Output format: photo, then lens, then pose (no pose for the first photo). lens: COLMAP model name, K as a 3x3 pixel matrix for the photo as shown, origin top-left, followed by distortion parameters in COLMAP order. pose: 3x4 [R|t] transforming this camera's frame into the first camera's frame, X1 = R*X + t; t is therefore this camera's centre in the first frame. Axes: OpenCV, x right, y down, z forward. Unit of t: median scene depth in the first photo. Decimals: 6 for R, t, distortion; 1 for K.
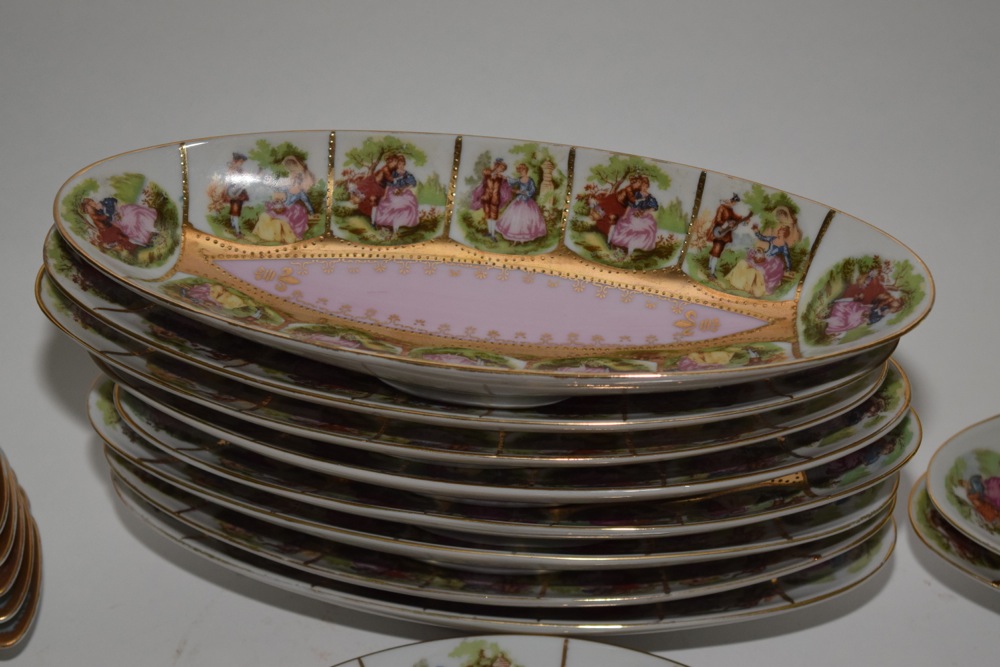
lens RADIAL K [[2227.0, 0, 500.0], [0, 2227.0, 333.5], [0, 0, 1]] dist [0.066586, 0.133974]
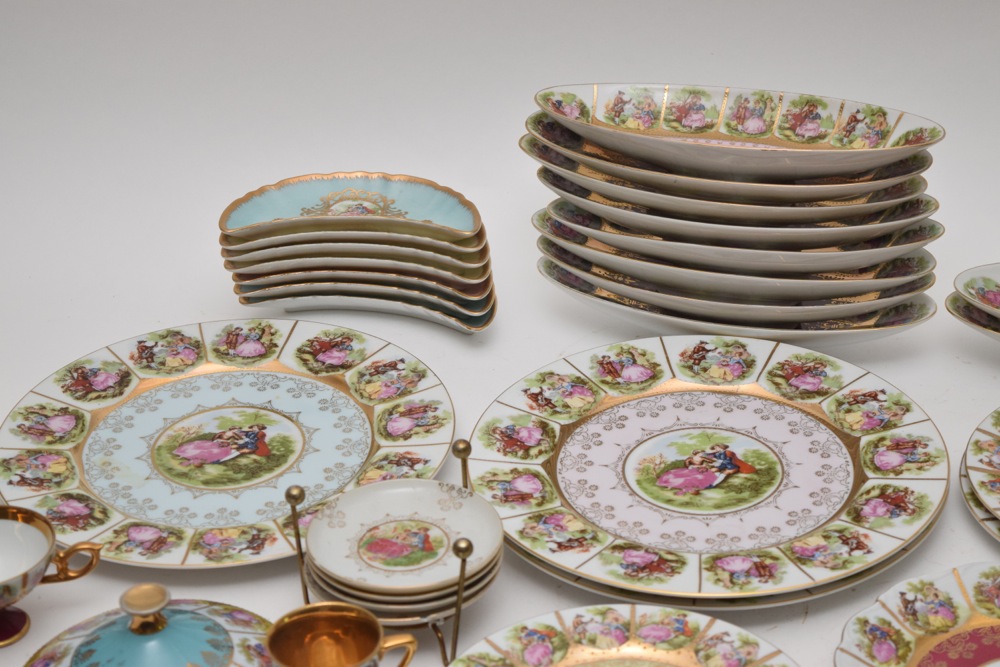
lens RADIAL K [[2227.0, 0, 500.0], [0, 2227.0, 333.5], [0, 0, 1]] dist [0.066586, 0.133974]
pose [[0.986314, 0.075224, -0.146720, 0.095836], [-0.118415, 0.942385, -0.312870, 0.814326], [0.114731, 0.325962, 0.938395, -0.914714]]
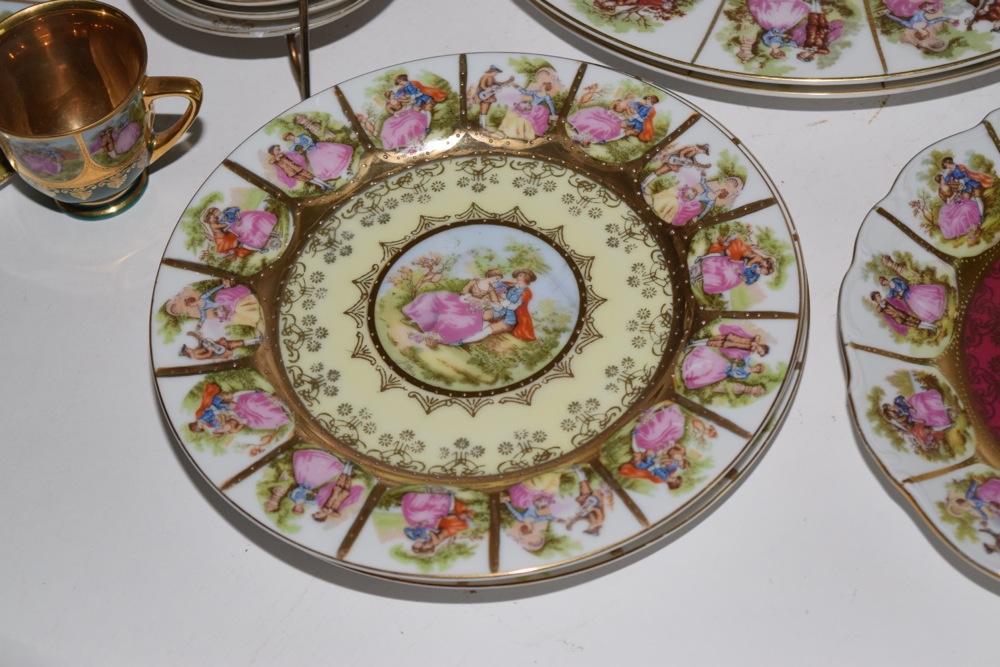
lens RADIAL K [[2227.0, 0, 500.0], [0, 2227.0, 333.5], [0, 0, 1]] dist [0.066586, 0.133974]
pose [[0.899809, 0.325273, -0.290761, 0.278518], [-0.278540, 0.941246, 0.190976, 0.389642], [0.335797, -0.090853, 0.937543, -0.252689]]
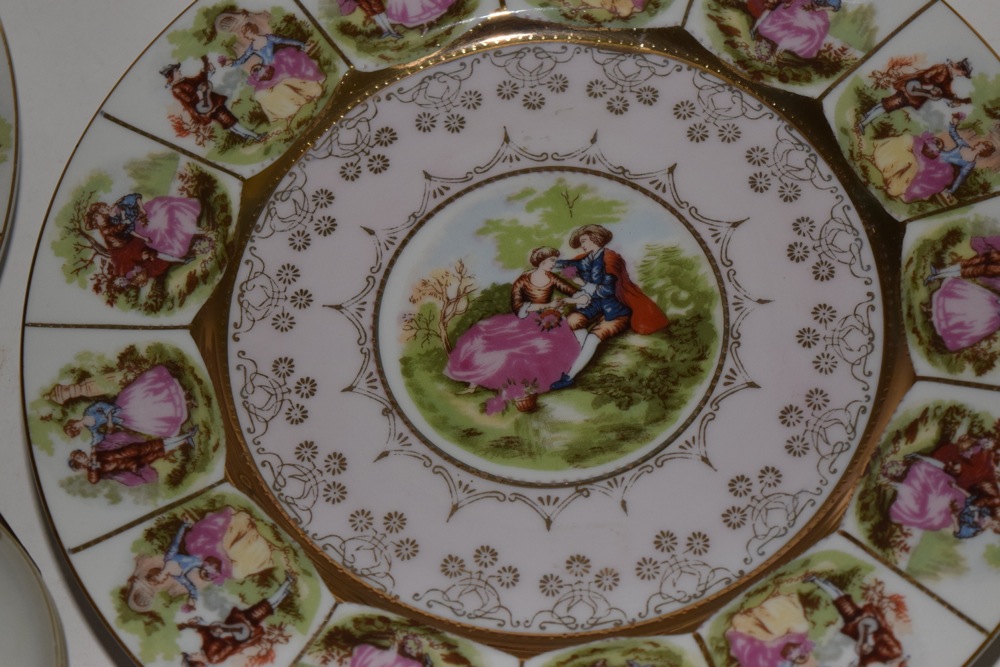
lens RADIAL K [[2227.0, 0, 500.0], [0, 2227.0, 333.5], [0, 0, 1]] dist [0.066586, 0.133974]
pose [[0.988220, 0.114286, -0.101781, 0.065160], [-0.081945, 0.956852, 0.278783, 0.072755], [0.129250, -0.267159, 0.954945, 0.107112]]
